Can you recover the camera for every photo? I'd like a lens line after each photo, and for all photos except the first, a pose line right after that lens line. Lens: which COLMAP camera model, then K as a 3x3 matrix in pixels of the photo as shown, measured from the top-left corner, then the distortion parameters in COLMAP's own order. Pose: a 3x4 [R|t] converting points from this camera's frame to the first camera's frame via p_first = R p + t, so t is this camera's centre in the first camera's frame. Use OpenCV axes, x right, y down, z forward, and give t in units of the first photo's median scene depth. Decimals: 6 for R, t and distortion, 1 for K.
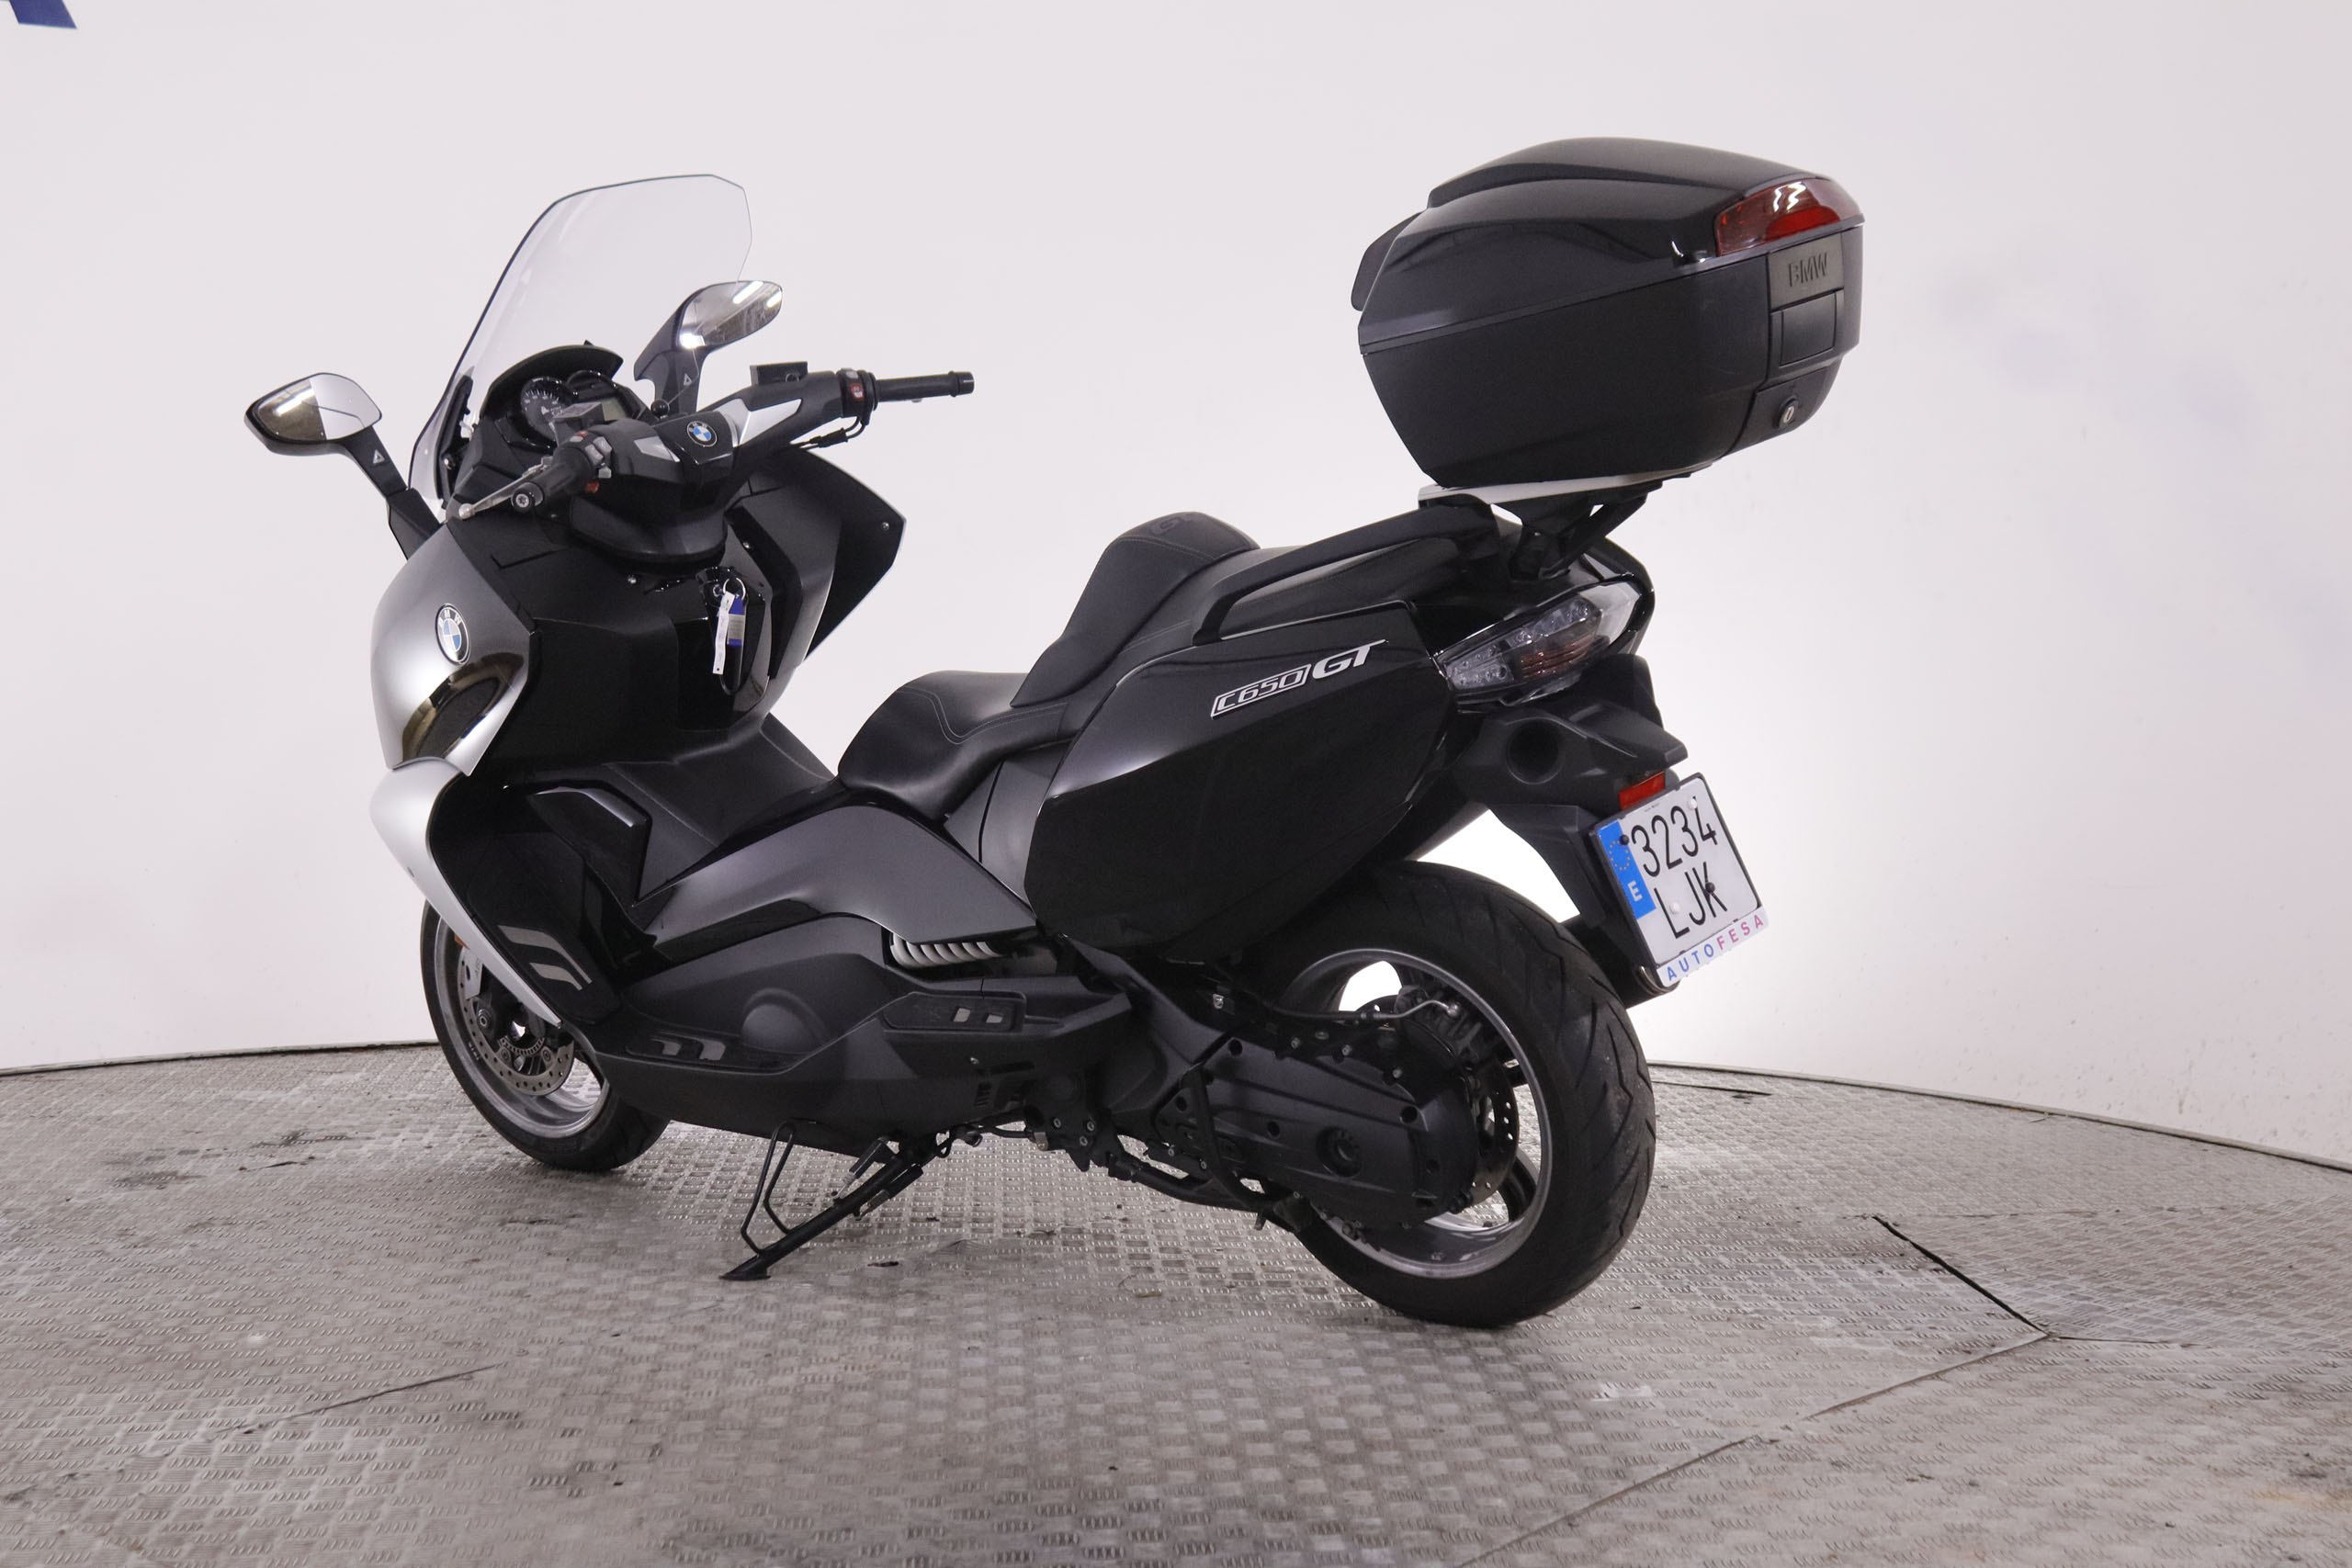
lens RADIAL K [[3474.2, 0, 1177.2], [0, 3474.2, 780.2], [0, 0, 1]] dist [-0.024683, 0.000000]
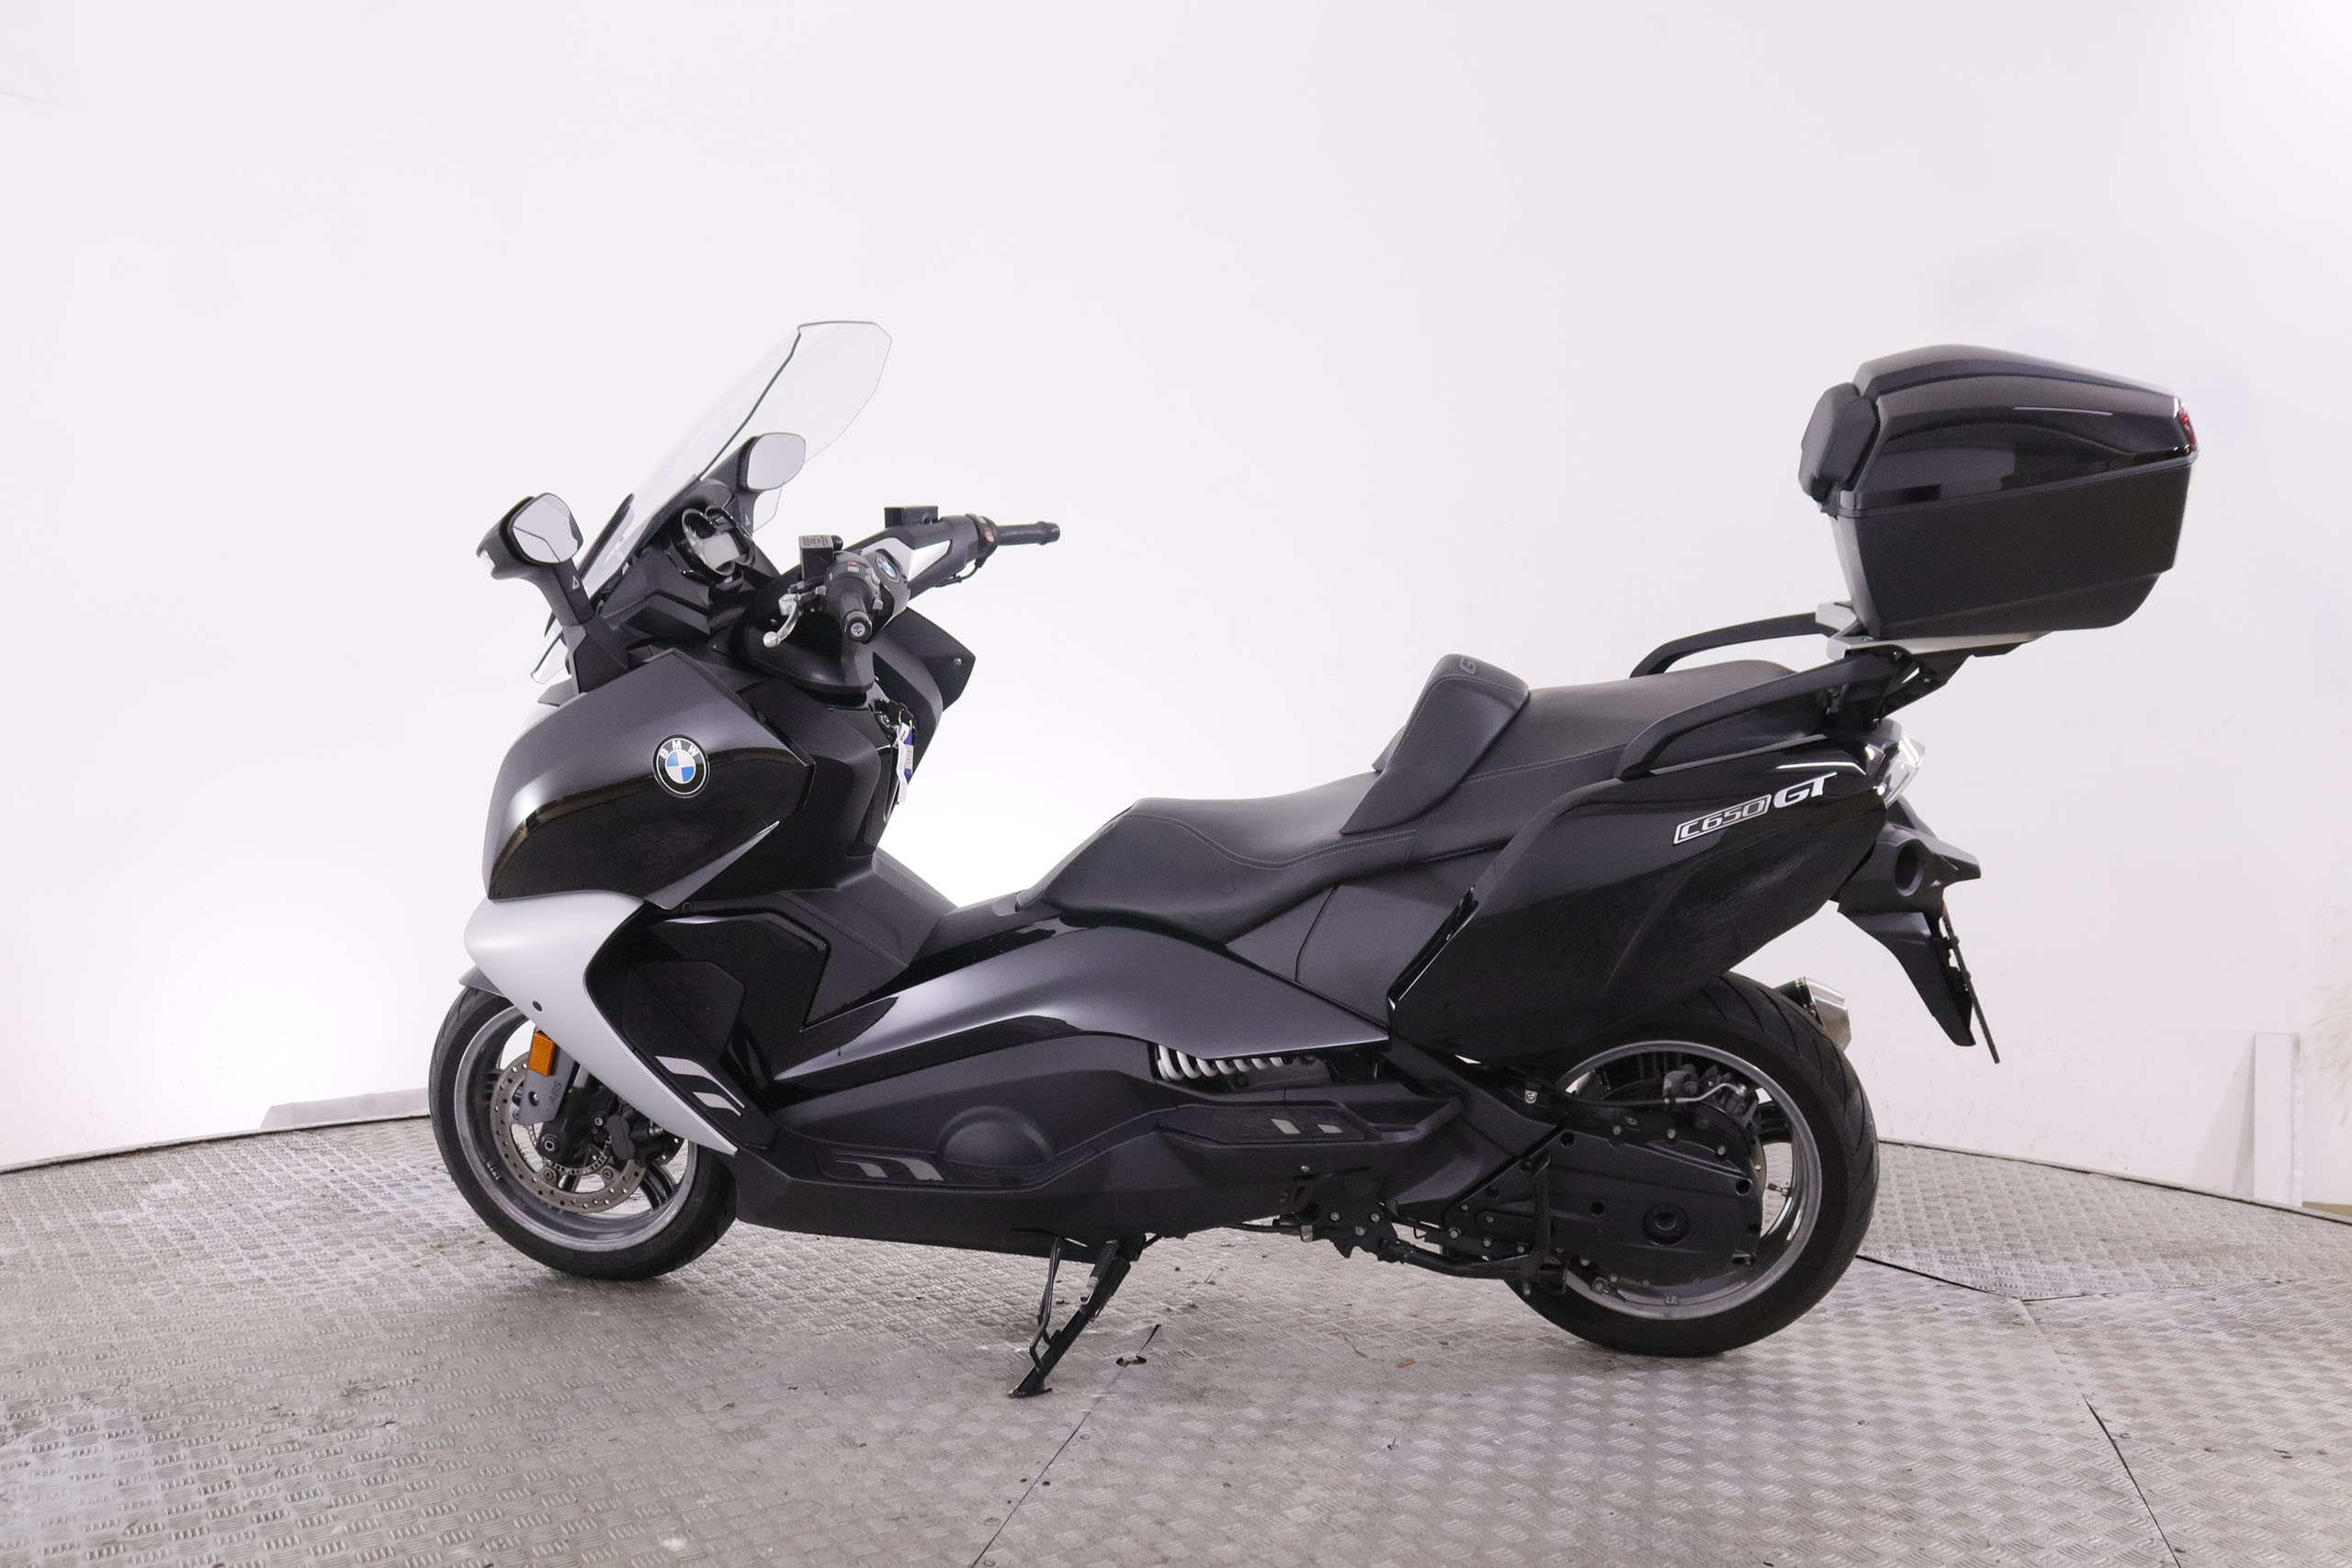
lens RADIAL K [[2248.3, 0, 1175.0], [0, 2248.3, 774.6], [0, 0, 1]] dist [-0.166468, 0.000000]
pose [[0.877439, -0.003467, 0.479675, -0.401925], [0.018215, 0.999494, -0.026094, -0.021195], [-0.479341, 0.031633, 0.877058, 0.400781]]
